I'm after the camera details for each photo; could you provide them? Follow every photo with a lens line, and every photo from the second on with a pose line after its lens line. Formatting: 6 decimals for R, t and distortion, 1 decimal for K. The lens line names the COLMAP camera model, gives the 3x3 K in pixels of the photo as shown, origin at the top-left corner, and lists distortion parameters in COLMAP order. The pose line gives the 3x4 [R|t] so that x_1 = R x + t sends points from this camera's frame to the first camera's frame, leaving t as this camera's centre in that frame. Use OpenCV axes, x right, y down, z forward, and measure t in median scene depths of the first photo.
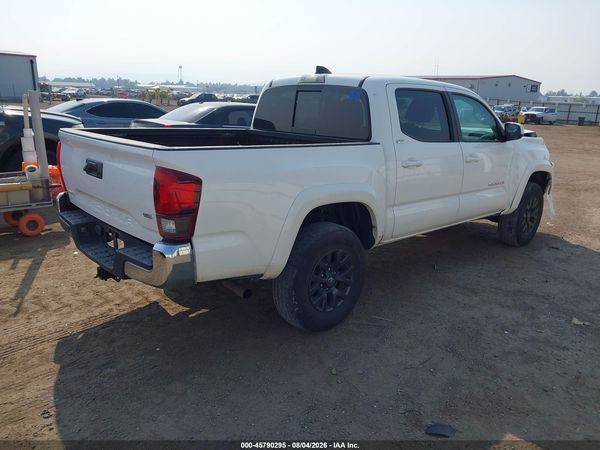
lens RADIAL K [[466.3, 0, 309.1], [0, 466.3, 231.5], [0, 0, 1]] dist [0.070125, -0.111364]
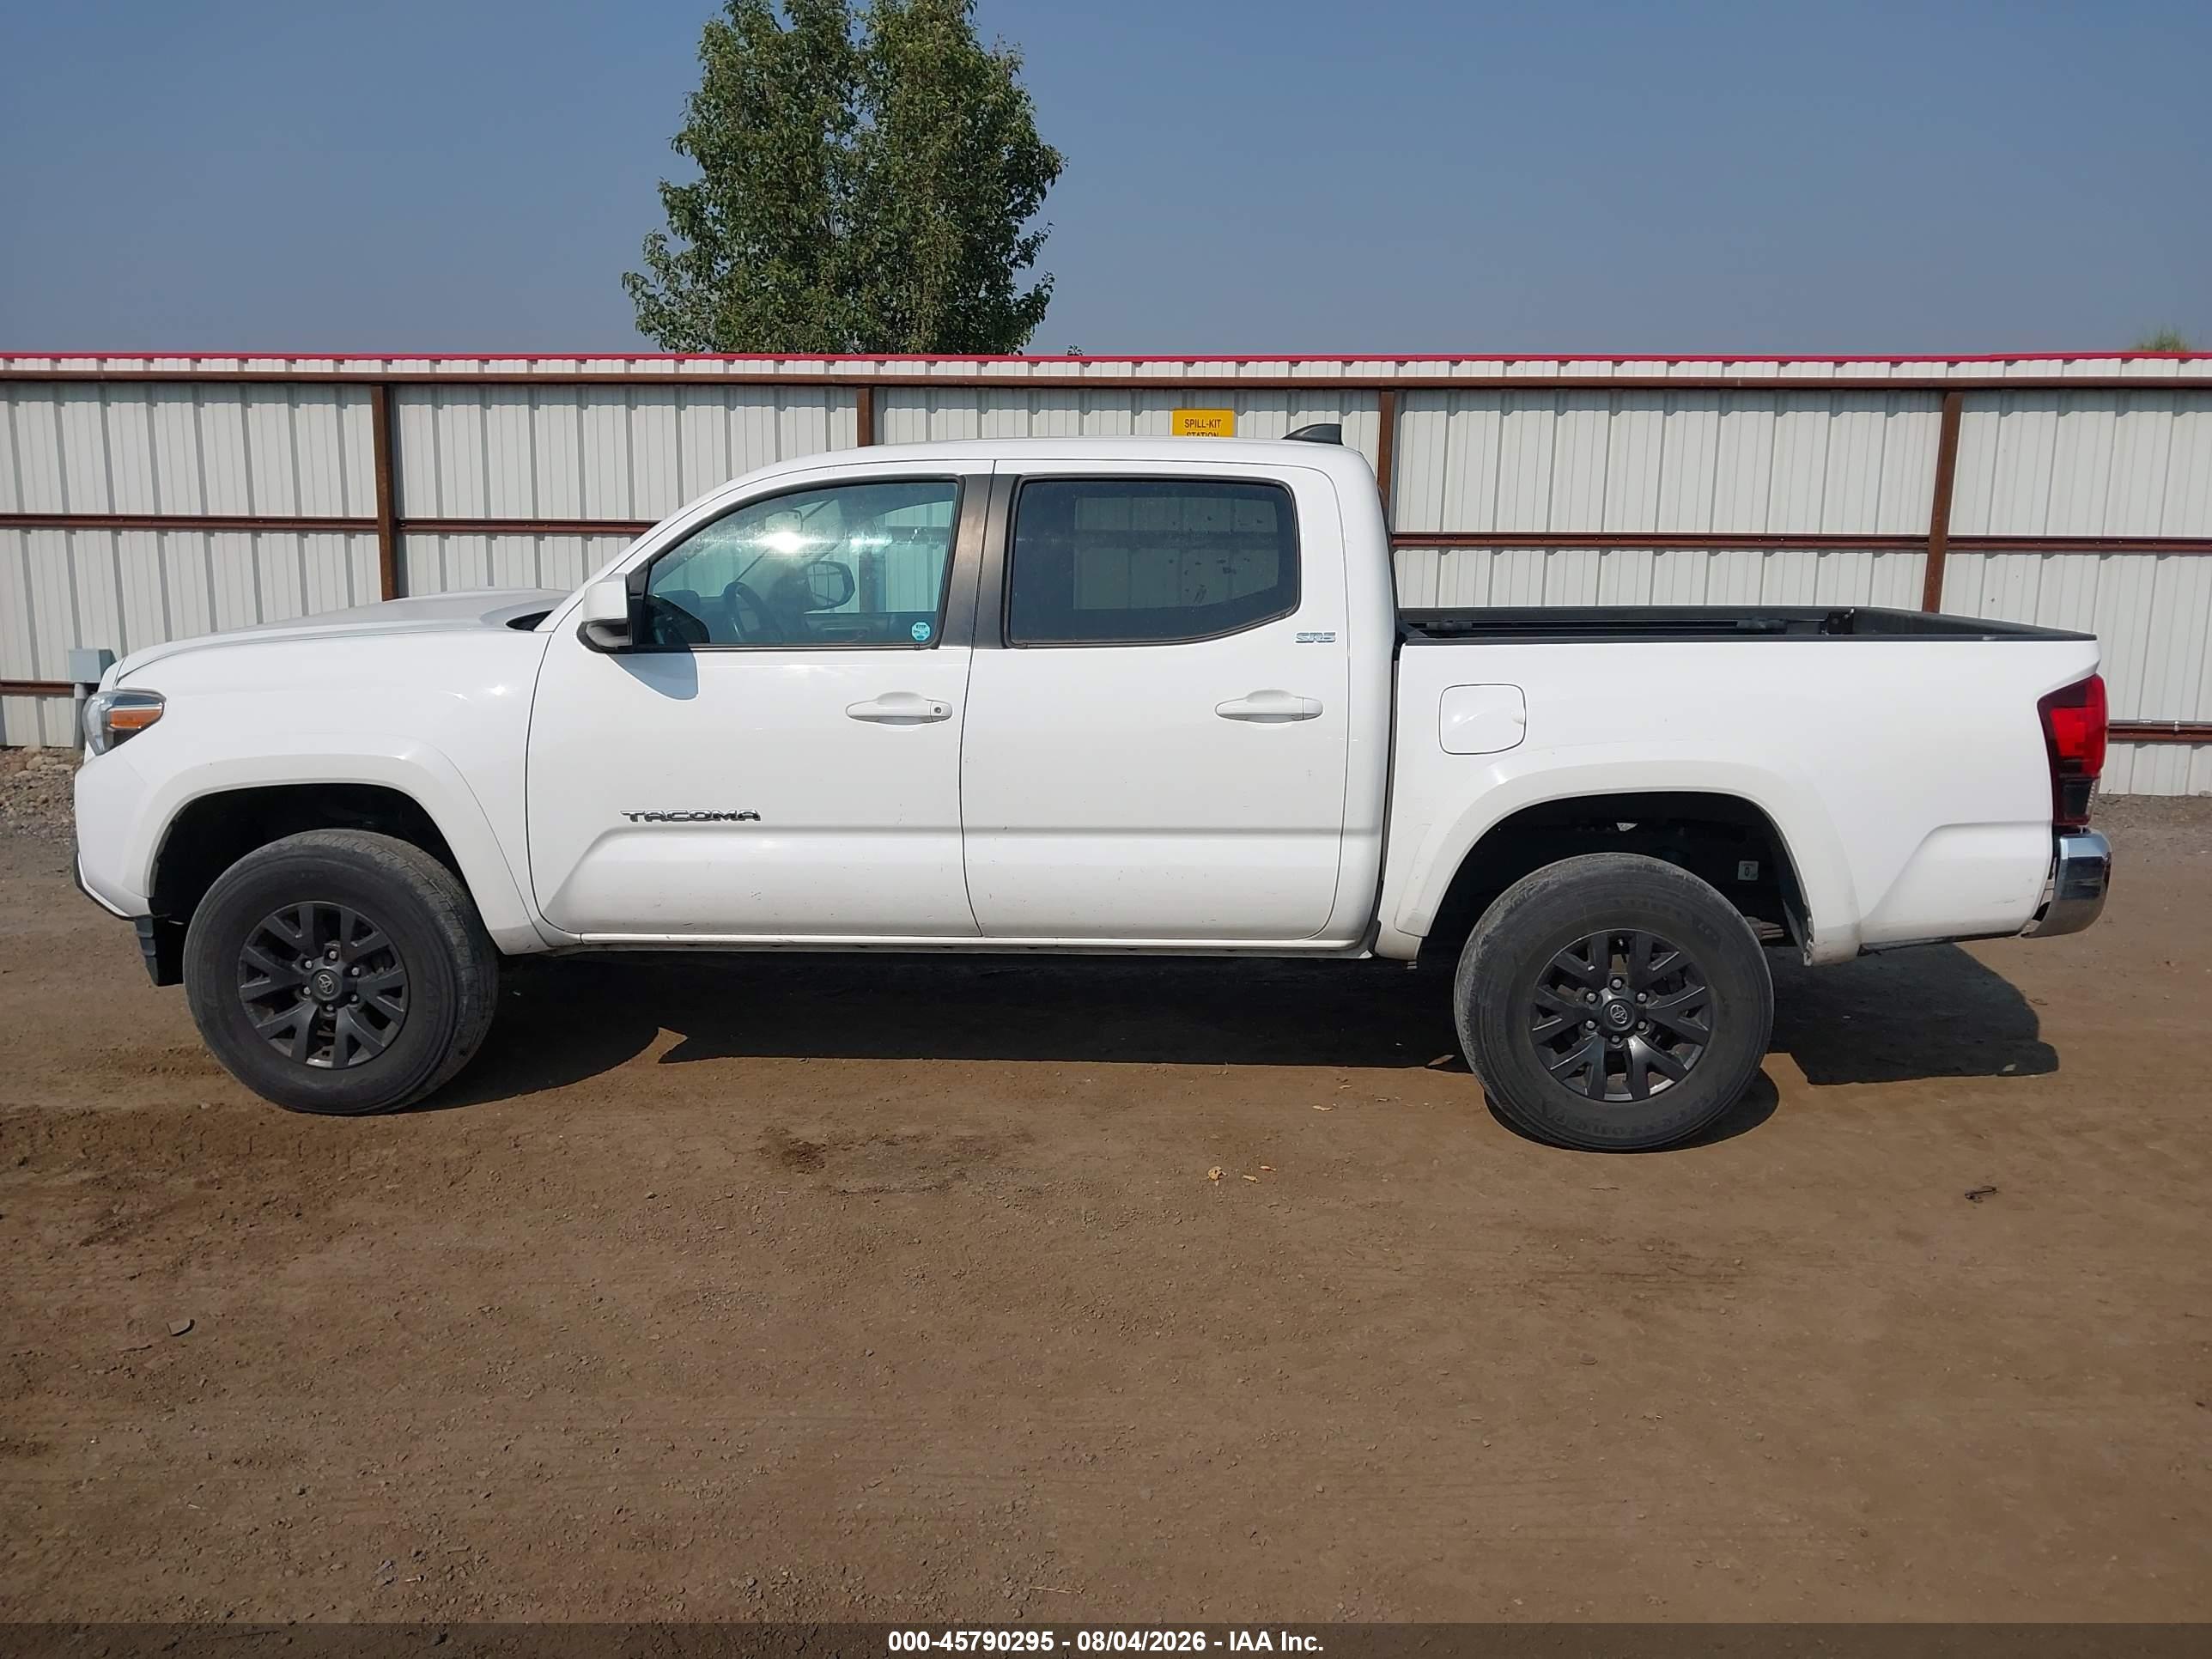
lens RADIAL K [[1719.0, 0, 1139.4], [0, 1719.0, 853.4], [0, 0, 1]] dist [0.070125, -0.111364]
pose [[-0.684965, -0.174654, 0.707333, -0.930049], [0.168559, 0.906515, 0.387065, -0.648563], [-0.708810, 0.384353, -0.591491, 2.196042]]
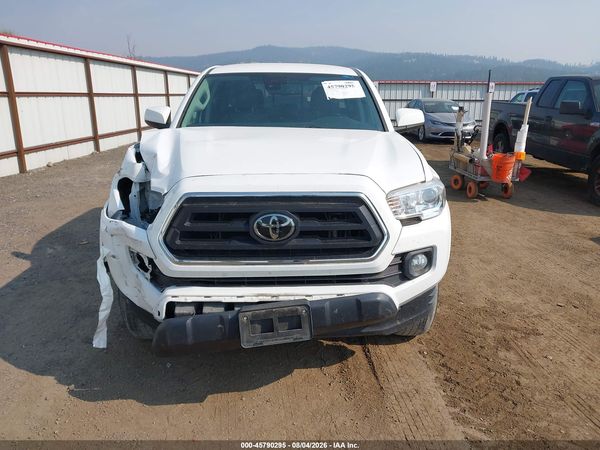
lens RADIAL K [[466.3, 0, 309.1], [0, 466.3, 231.5], [0, 0, 1]] dist [0.070125, -0.111364]
pose [[-0.668076, 0.169032, -0.724640, 1.140400], [-0.233577, 0.876992, 0.419914, -0.569040], [0.706482, 0.449793, -0.546415, 2.204422]]
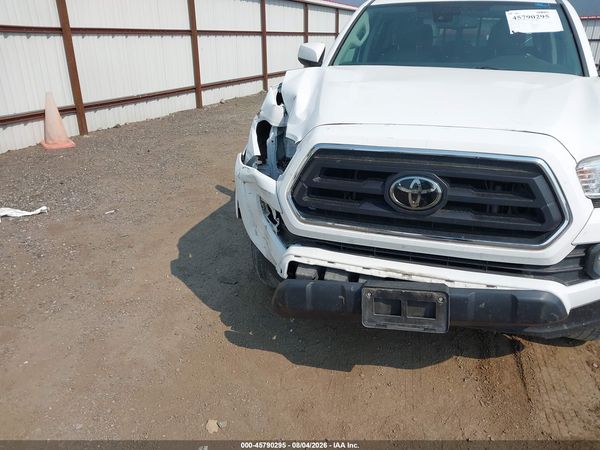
lens RADIAL K [[466.3, 0, 309.1], [0, 466.3, 231.5], [0, 0, 1]] dist [0.070125, -0.111364]
pose [[-0.876238, 0.150626, -0.457732, 1.059182], [-0.166208, 0.797128, 0.580484, -0.544480], [0.452307, 0.584721, -0.673439, 2.142956]]
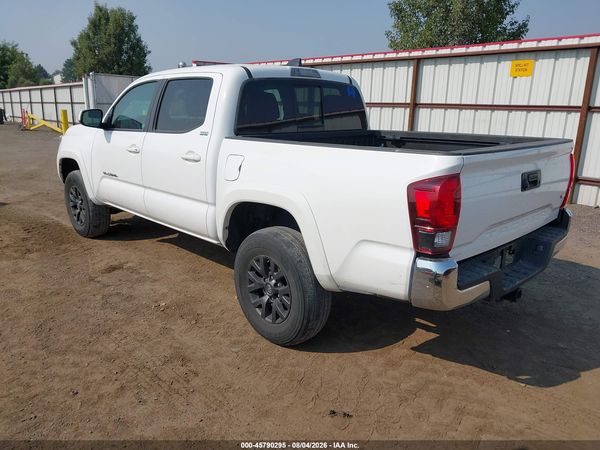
lens RADIAL K [[466.3, 0, 309.1], [0, 466.3, 231.5], [0, 0, 1]] dist [0.070125, -0.111364]
pose [[-0.014427, -0.294630, 0.955503, -1.093019], [0.256732, 0.922474, 0.288322, -0.333737], [-0.966375, 0.249468, 0.062332, 1.123045]]
